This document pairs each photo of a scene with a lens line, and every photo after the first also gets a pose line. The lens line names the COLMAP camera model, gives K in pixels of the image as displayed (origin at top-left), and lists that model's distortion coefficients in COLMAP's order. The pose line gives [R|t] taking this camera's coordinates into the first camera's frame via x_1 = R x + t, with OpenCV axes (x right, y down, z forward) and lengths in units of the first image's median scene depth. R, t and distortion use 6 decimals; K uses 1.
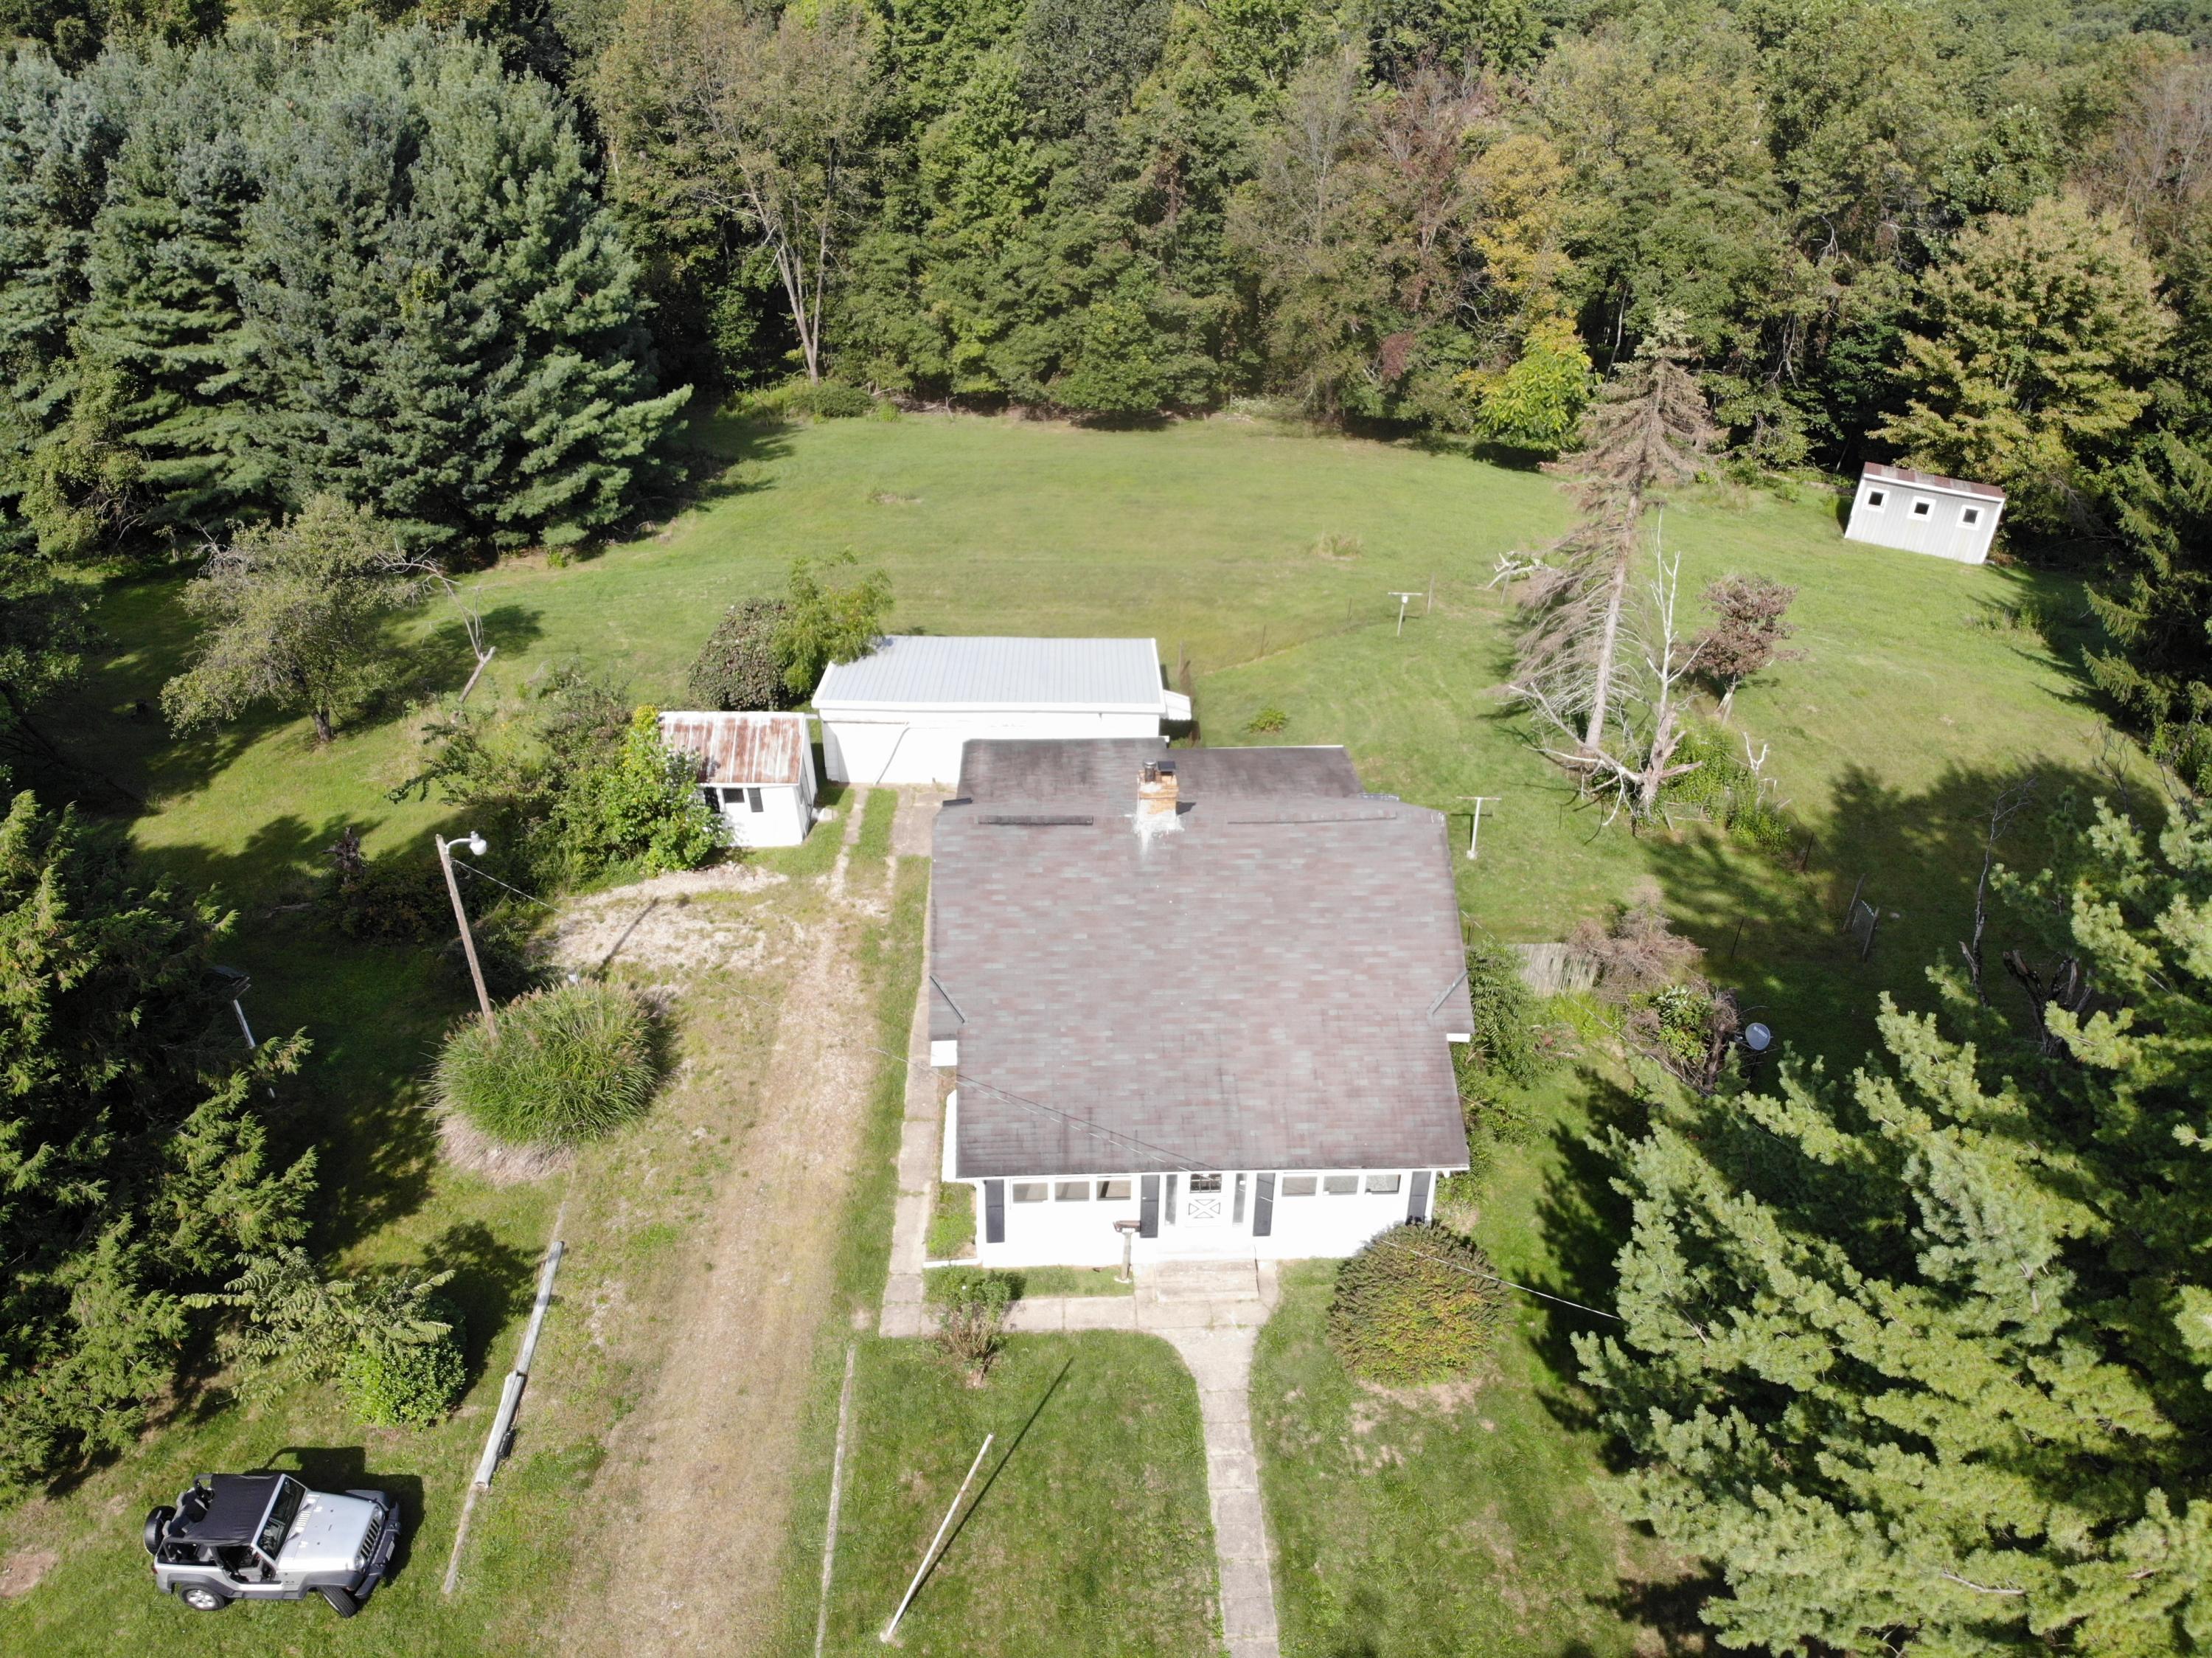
lens RADIAL K [[1547.5, 0, 1107.6], [0, 1547.5, 889.0], [0, 0, 1]] dist [0.122586, -0.240663]
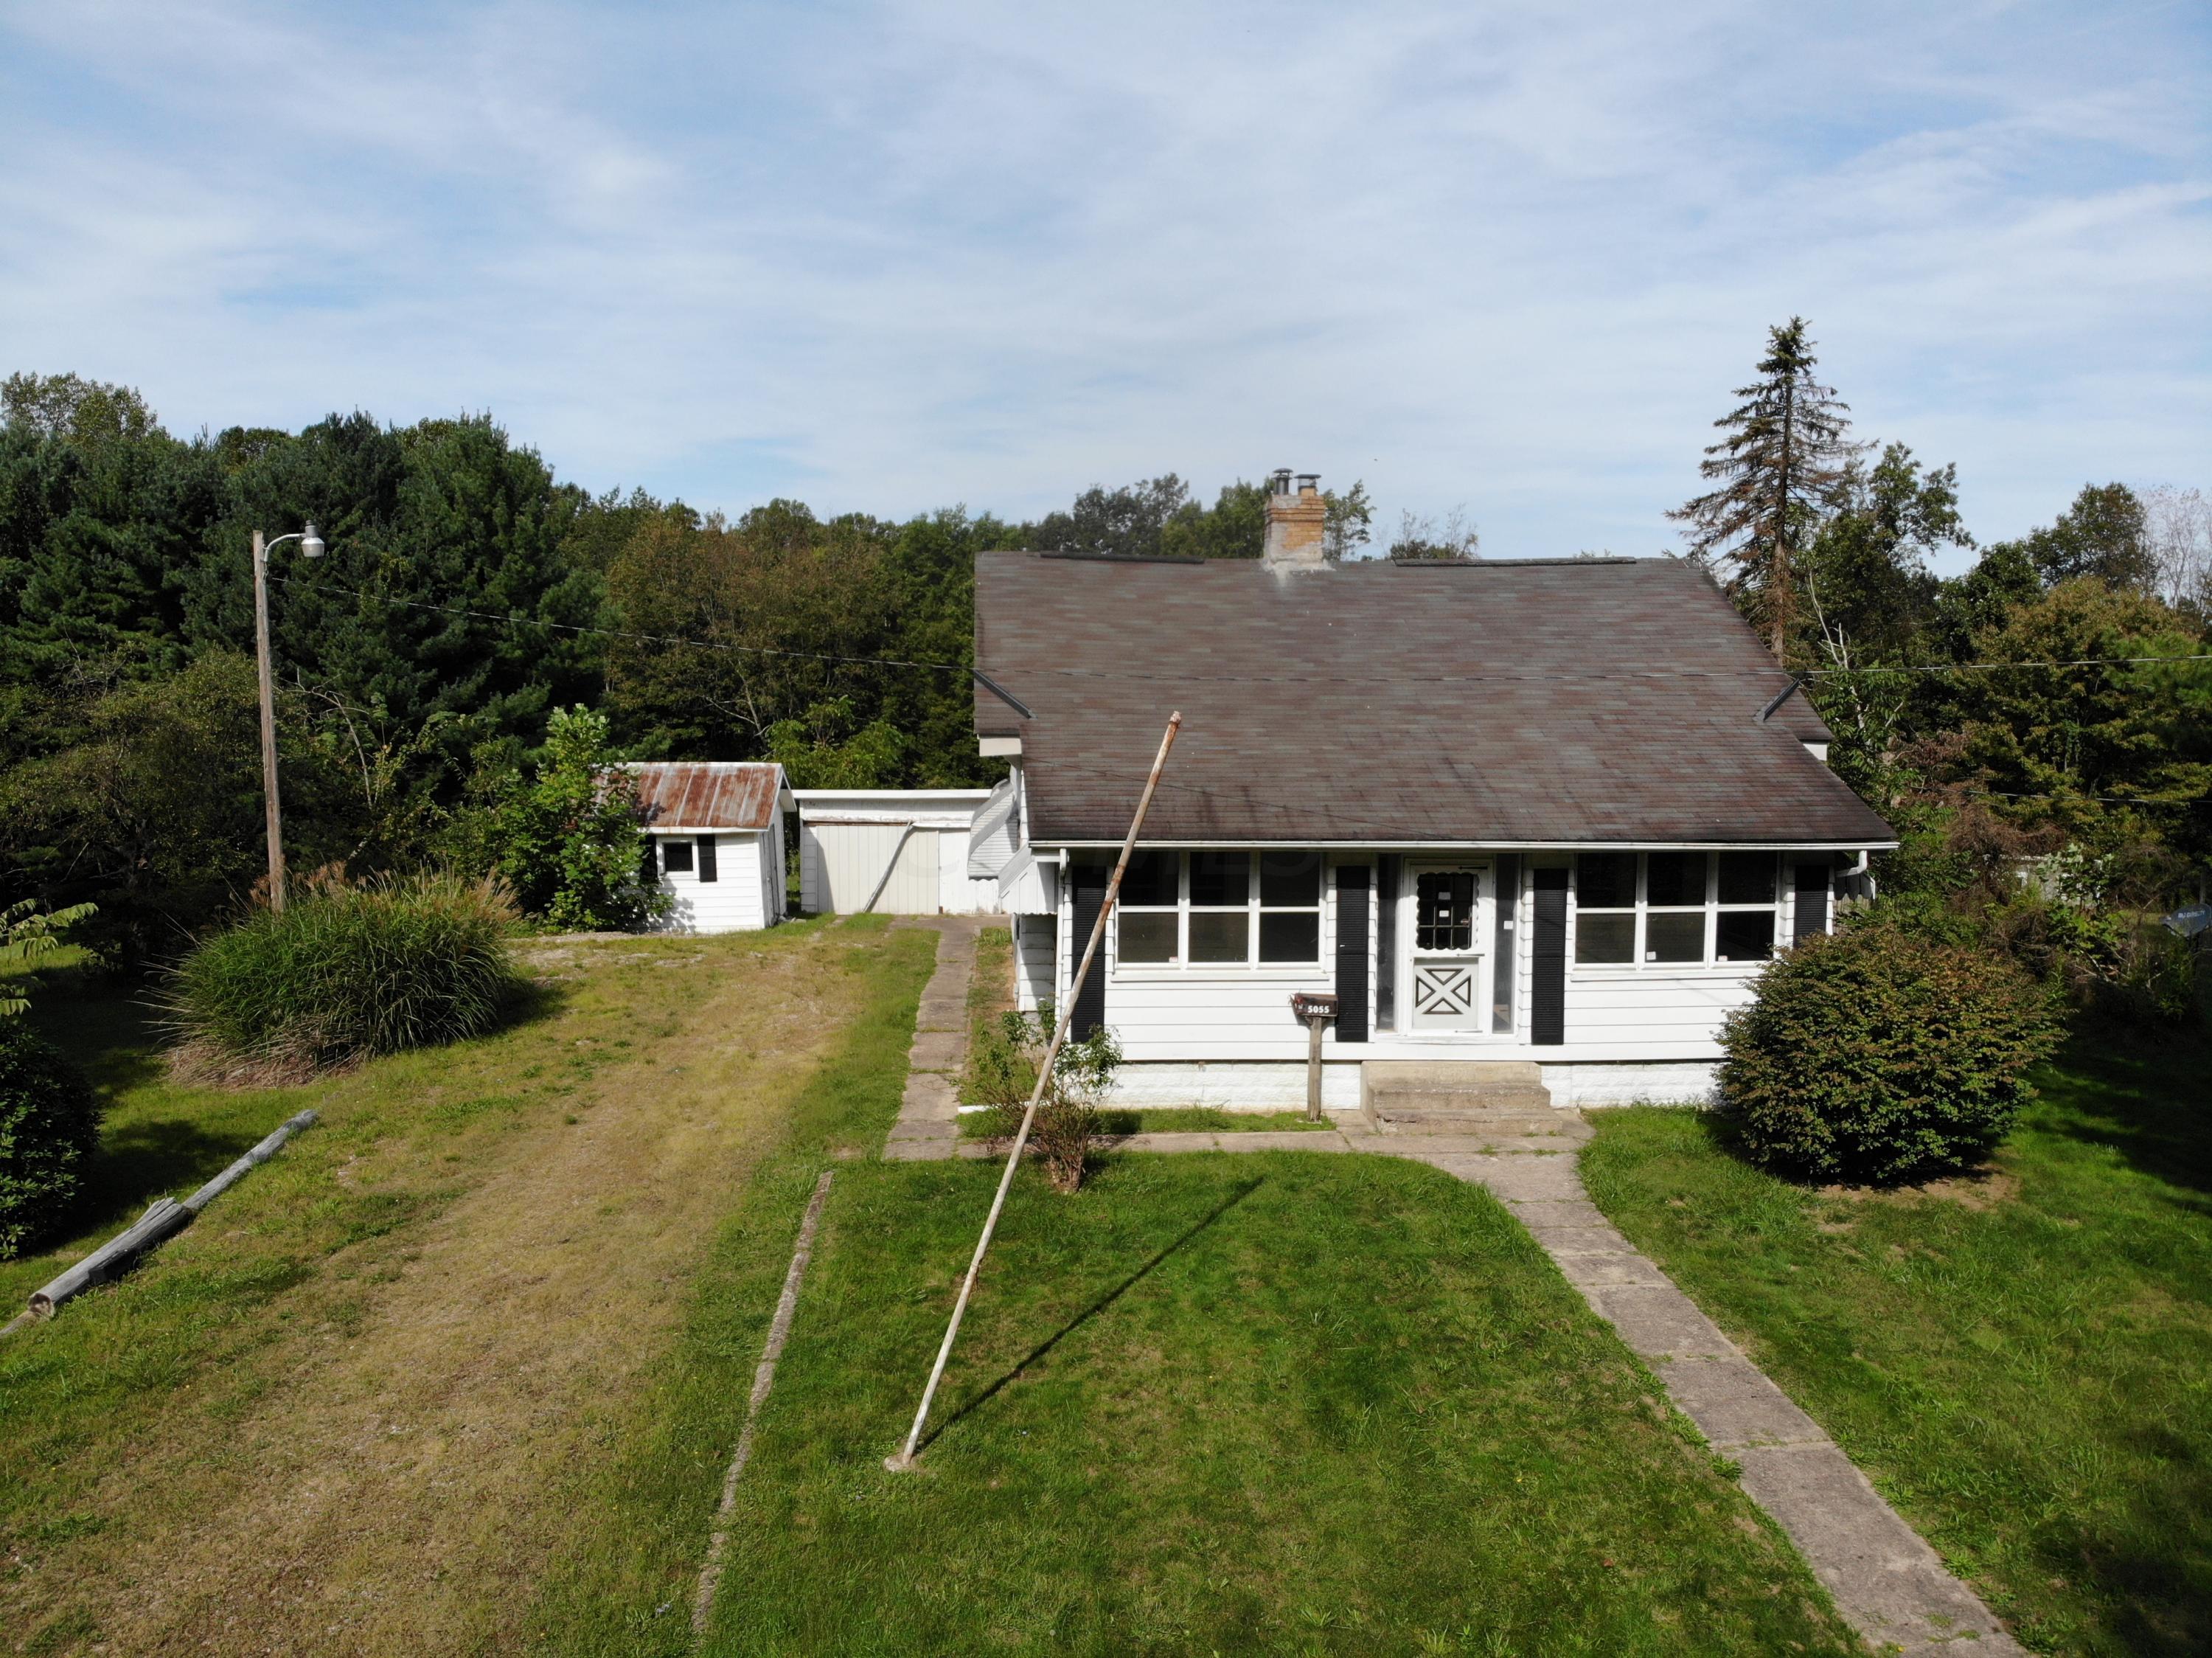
lens RADIAL K [[1608.2, 0, 1131.4], [0, 1608.2, 780.8], [0, 0, 1]] dist [0.125243, -0.269661]
pose [[0.999232, -0.021109, 0.033023, -0.030151], [0.034519, 0.873033, -0.486438, 0.176403], [-0.018562, 0.487204, 0.873091, 0.179332]]
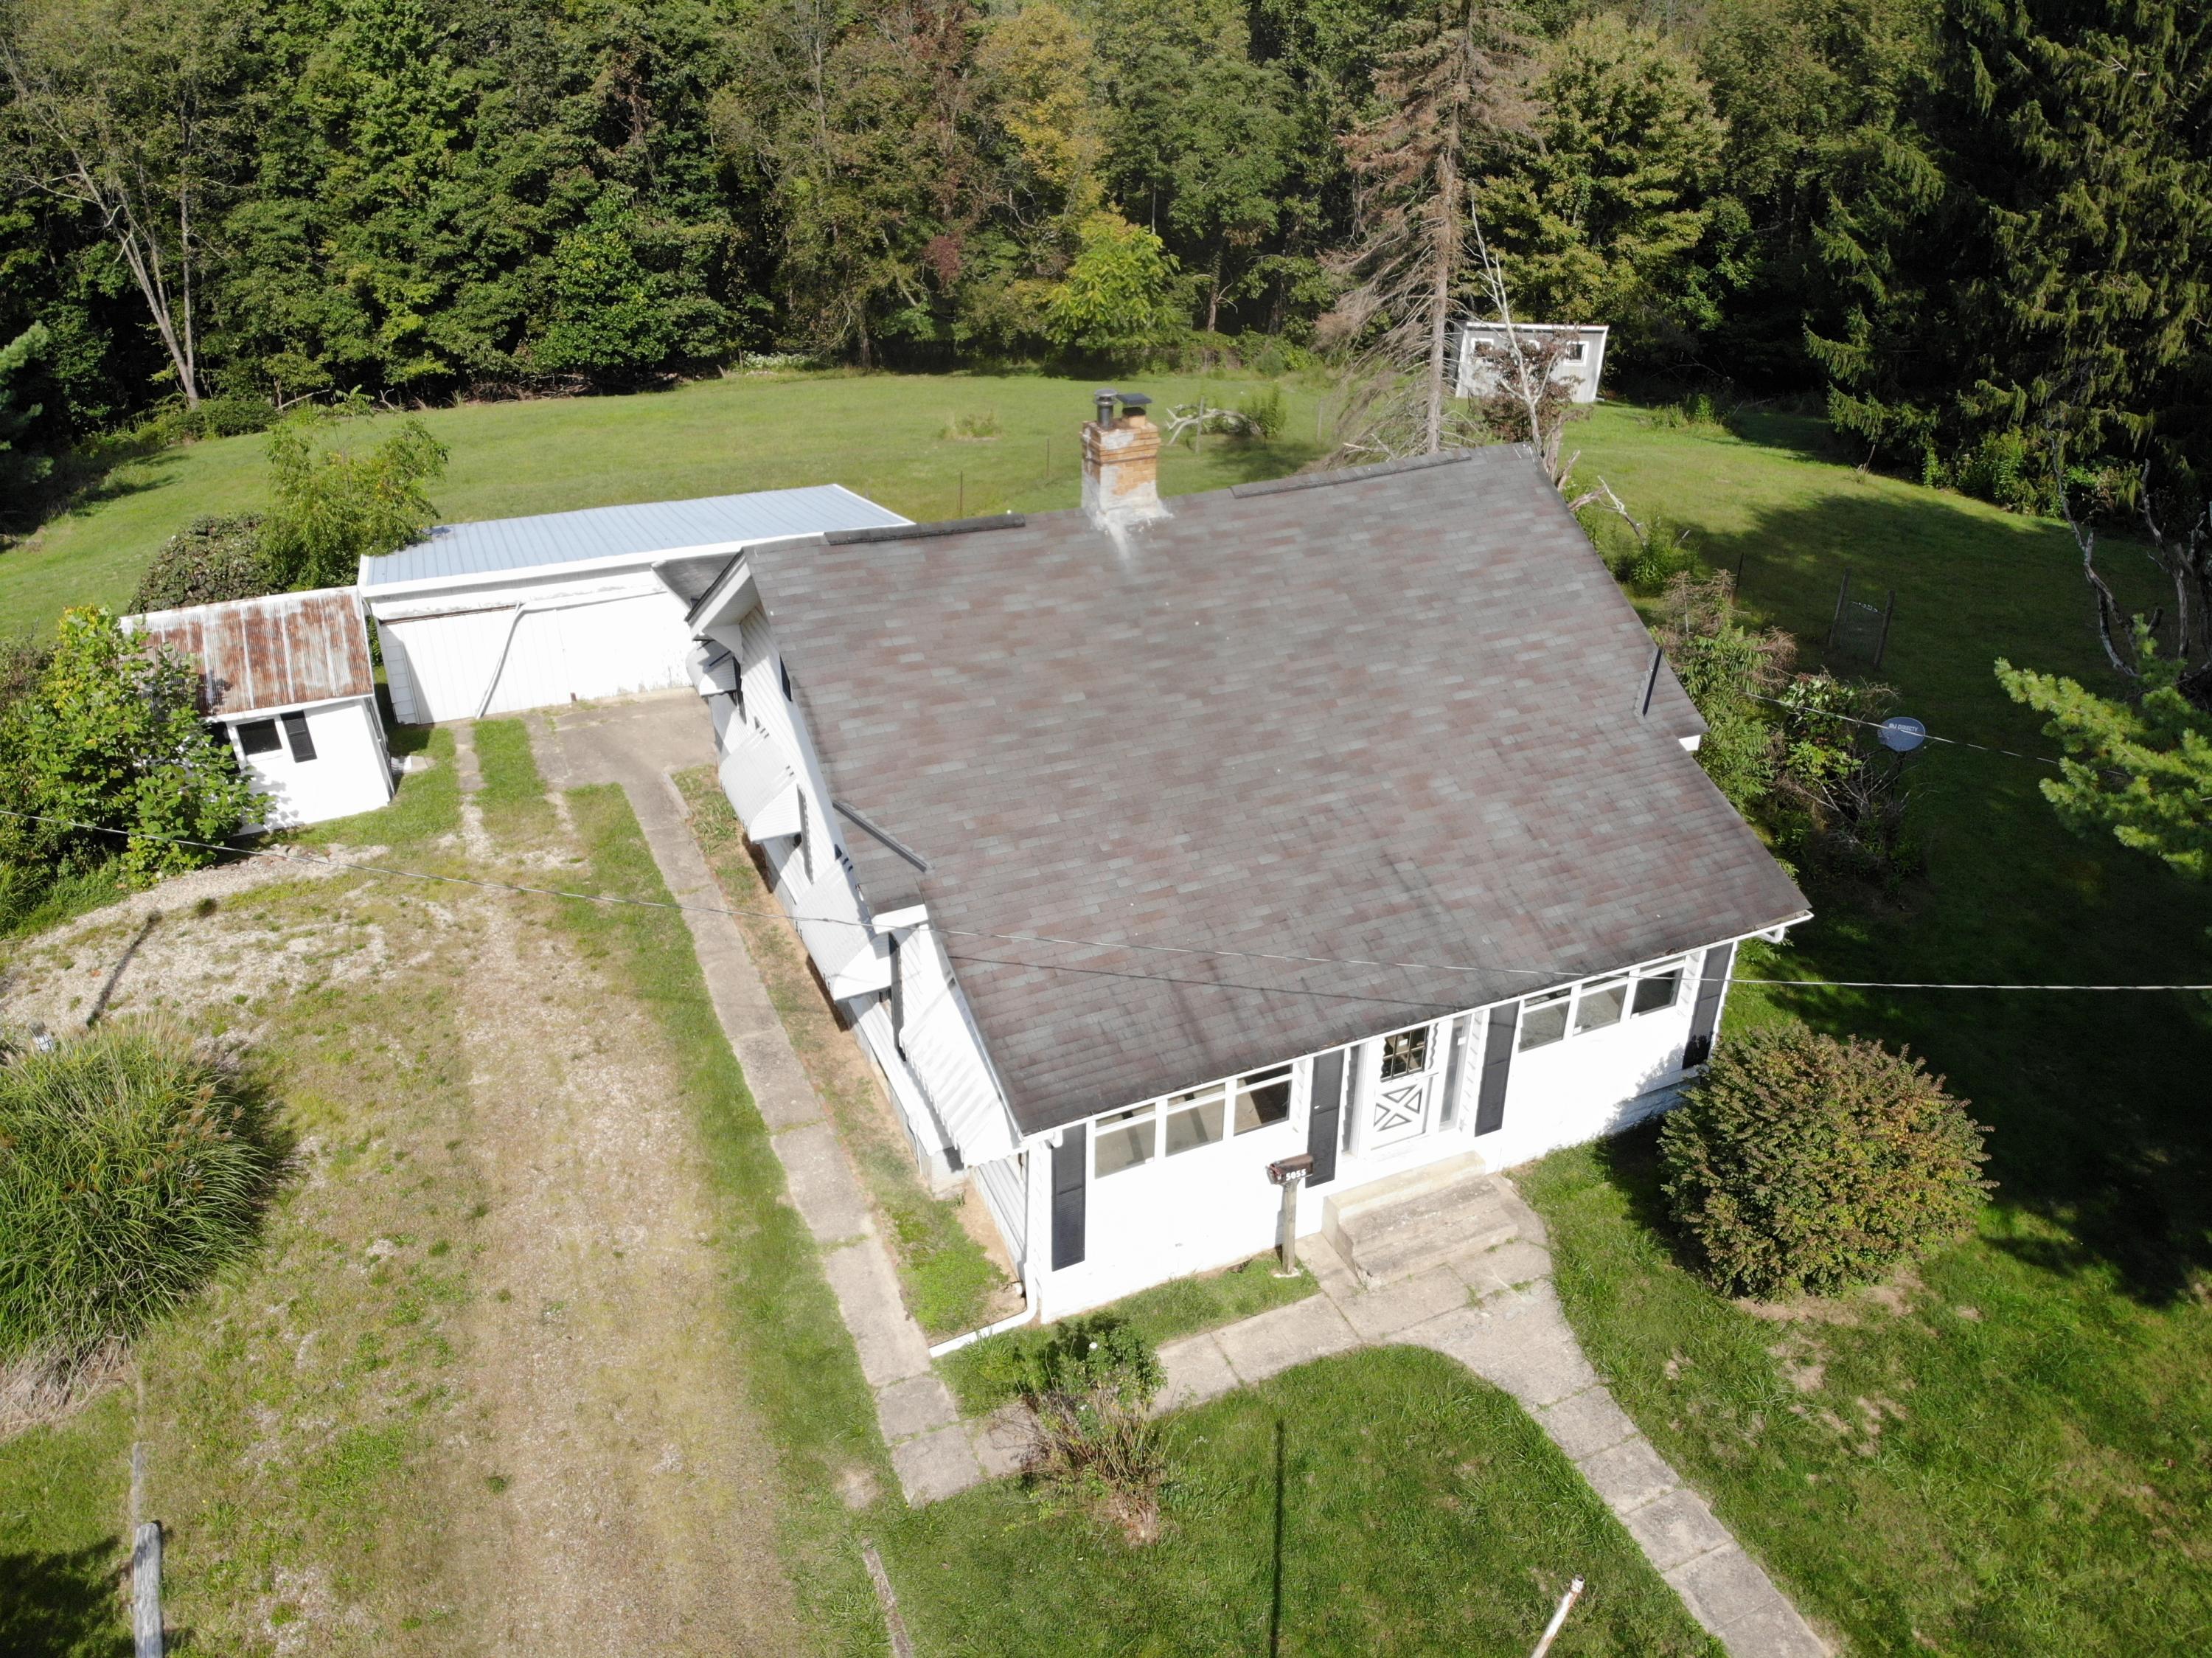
lens RADIAL K [[1627.8, 0, 1167.5], [0, 1627.8, 852.8], [0, 0, 1]] dist [0.049348, -0.133879]
pose [[0.925640, -0.193797, 0.325014, -0.079374], [0.215506, 0.975984, -0.031808, 0.047331], [-0.311044, 0.099485, 0.945174, 0.186335]]
